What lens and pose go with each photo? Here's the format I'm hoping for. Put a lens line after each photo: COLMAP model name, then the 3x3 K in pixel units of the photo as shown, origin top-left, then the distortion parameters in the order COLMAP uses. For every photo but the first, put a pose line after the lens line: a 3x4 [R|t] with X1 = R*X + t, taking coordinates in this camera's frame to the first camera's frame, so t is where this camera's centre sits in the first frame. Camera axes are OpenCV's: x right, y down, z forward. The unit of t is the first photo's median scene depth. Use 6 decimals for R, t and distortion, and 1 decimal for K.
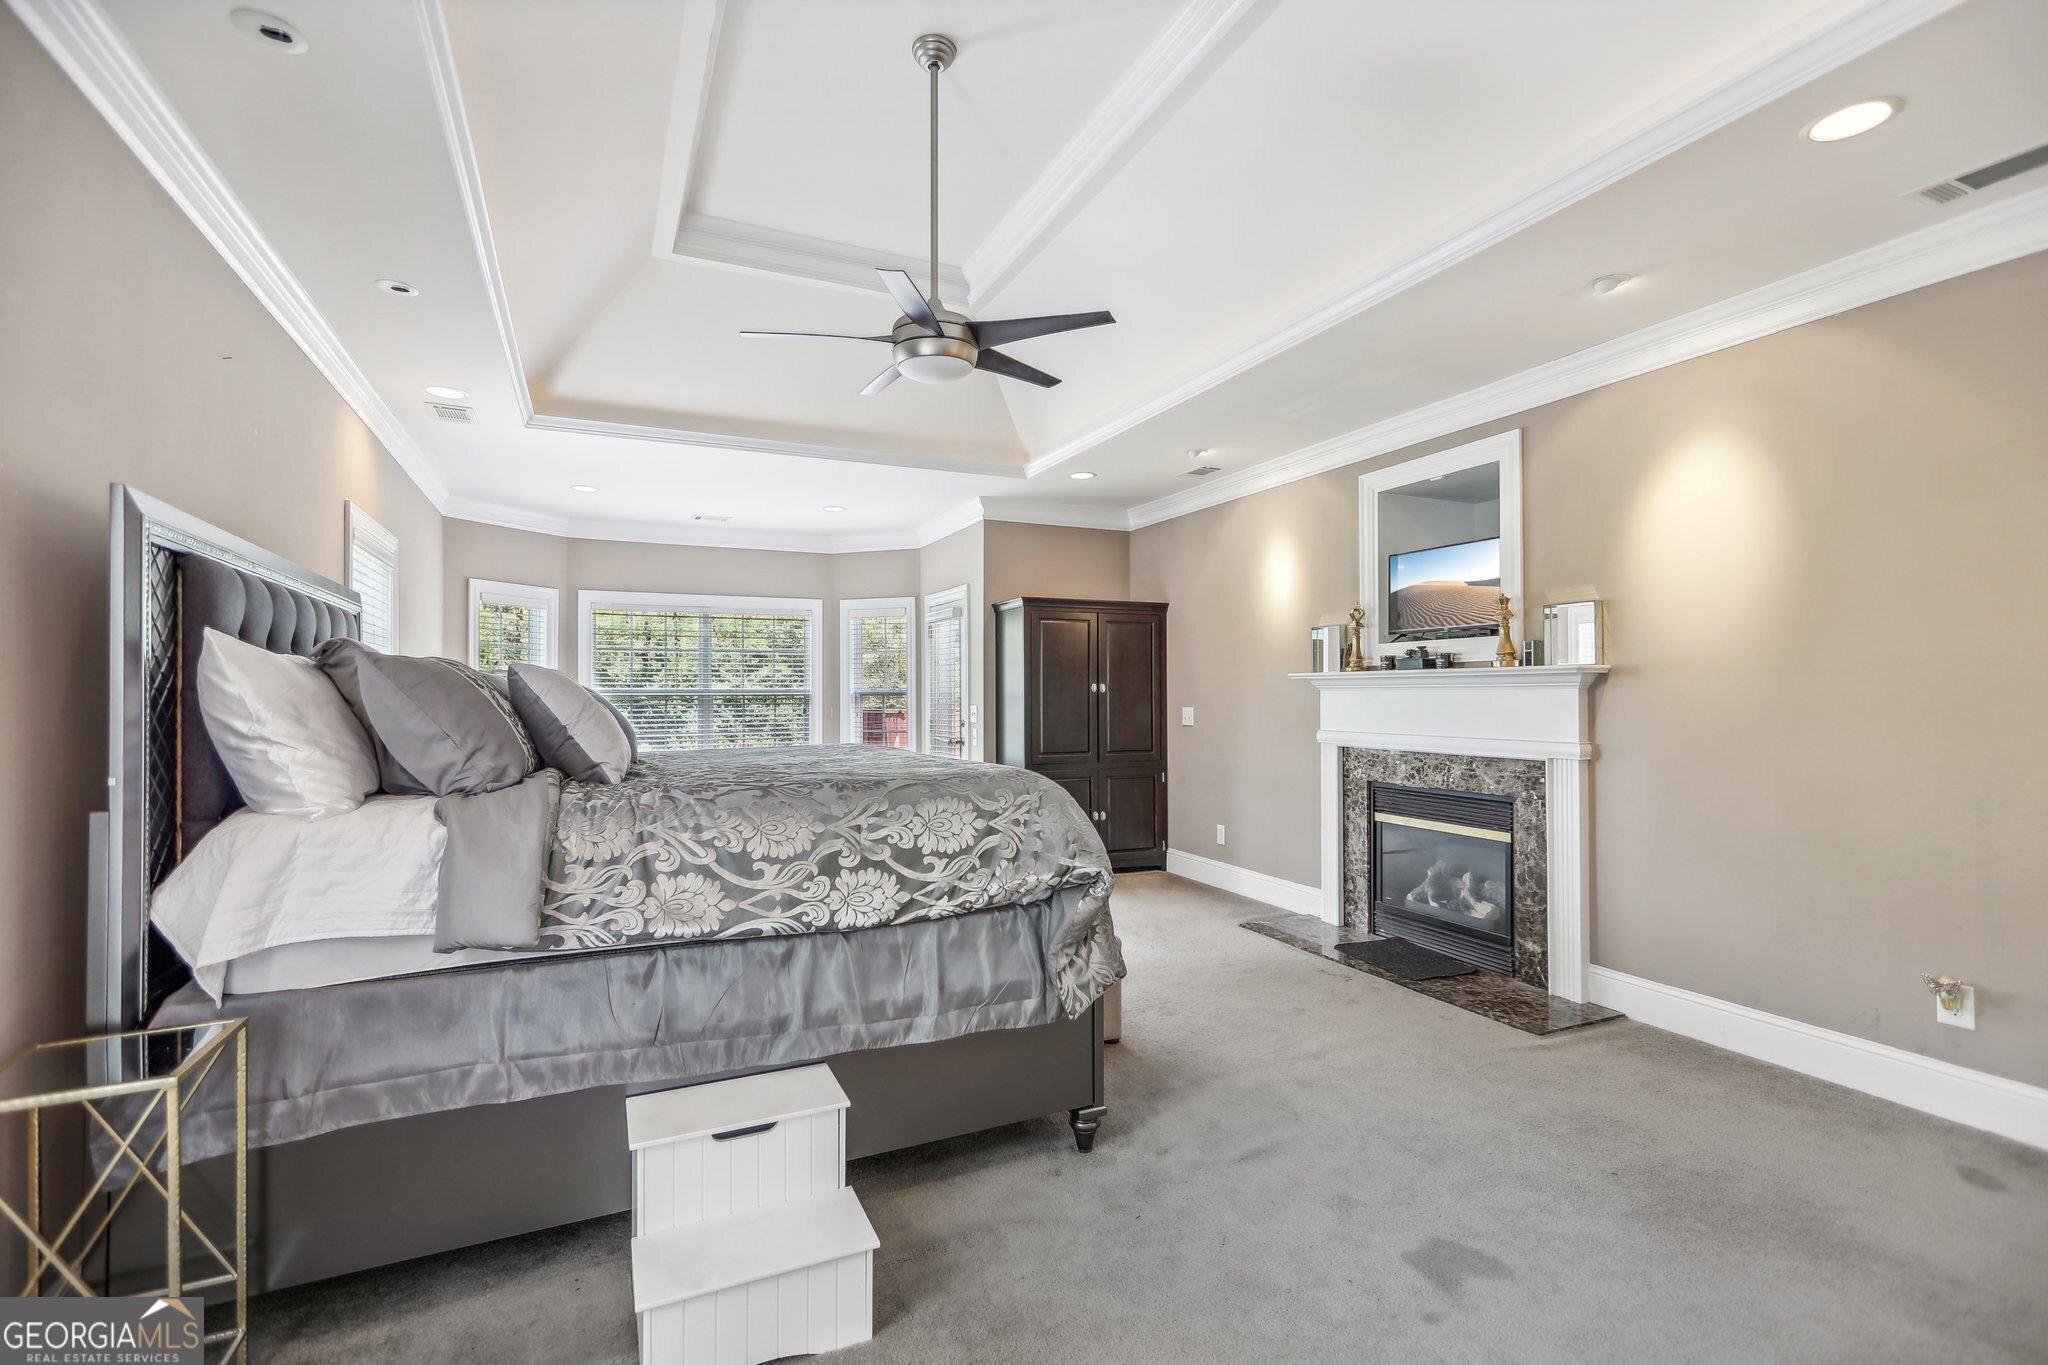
lens RADIAL K [[919.5, 0, 1030.8], [0, 919.5, 685.3], [0, 0, 1]] dist [0.003499, 0.001682]
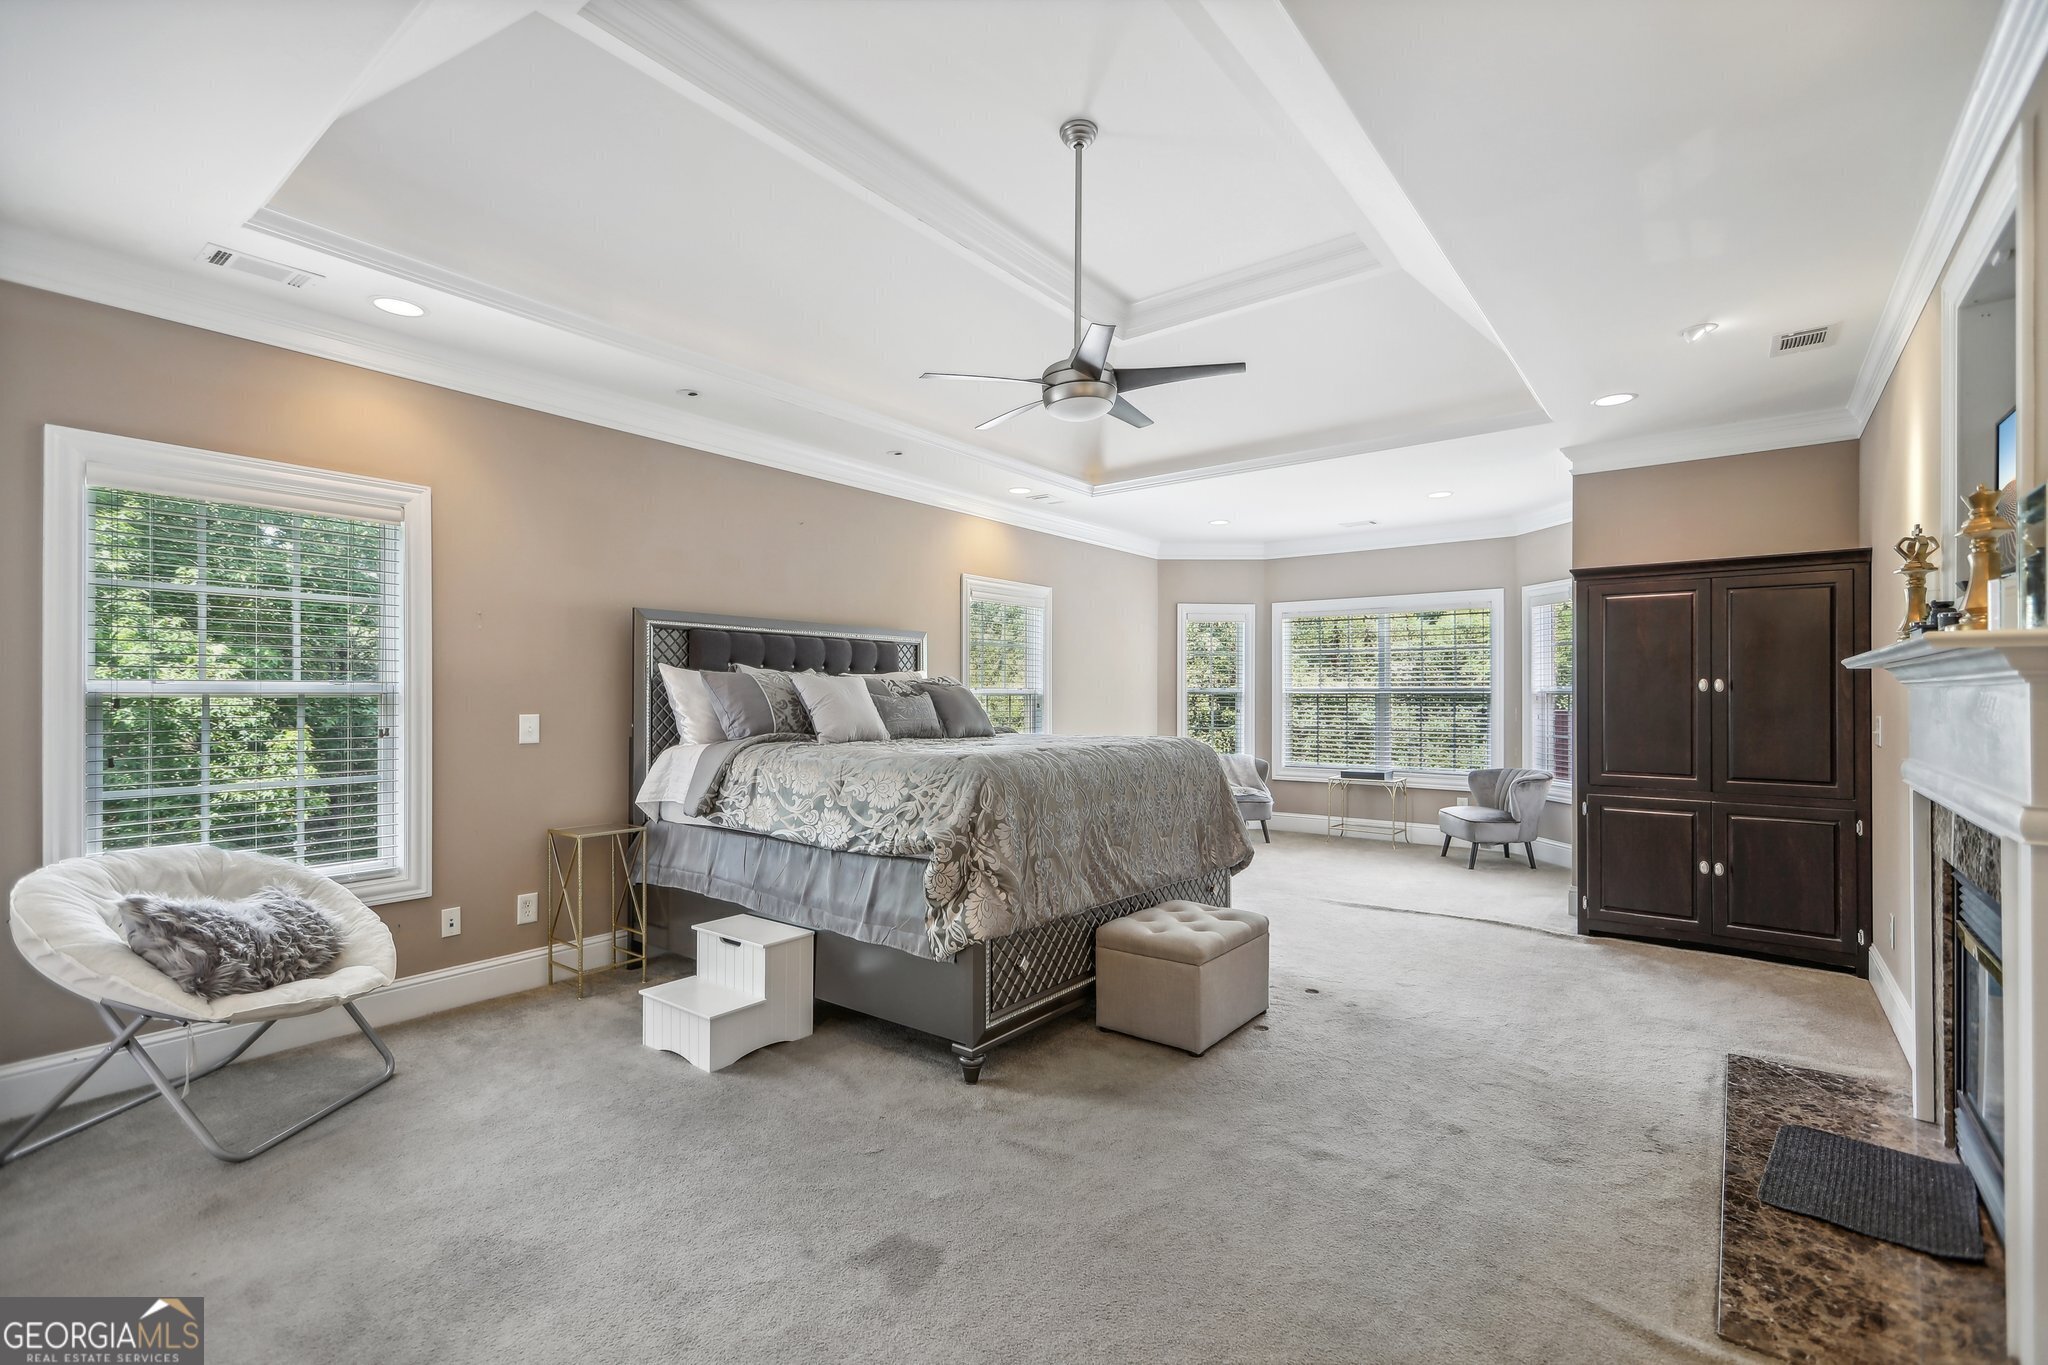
lens RADIAL K [[919.5, 0, 1029.6], [0, 919.5, 689.2], [0, 0, 1]] dist [0.003499, 0.001682]
pose [[0.449561, -0.000884, -0.893249, 1.206903], [0.005899, 0.999981, 0.001979, 0.003518], [0.893230, -0.006159, 0.449557, 0.577838]]
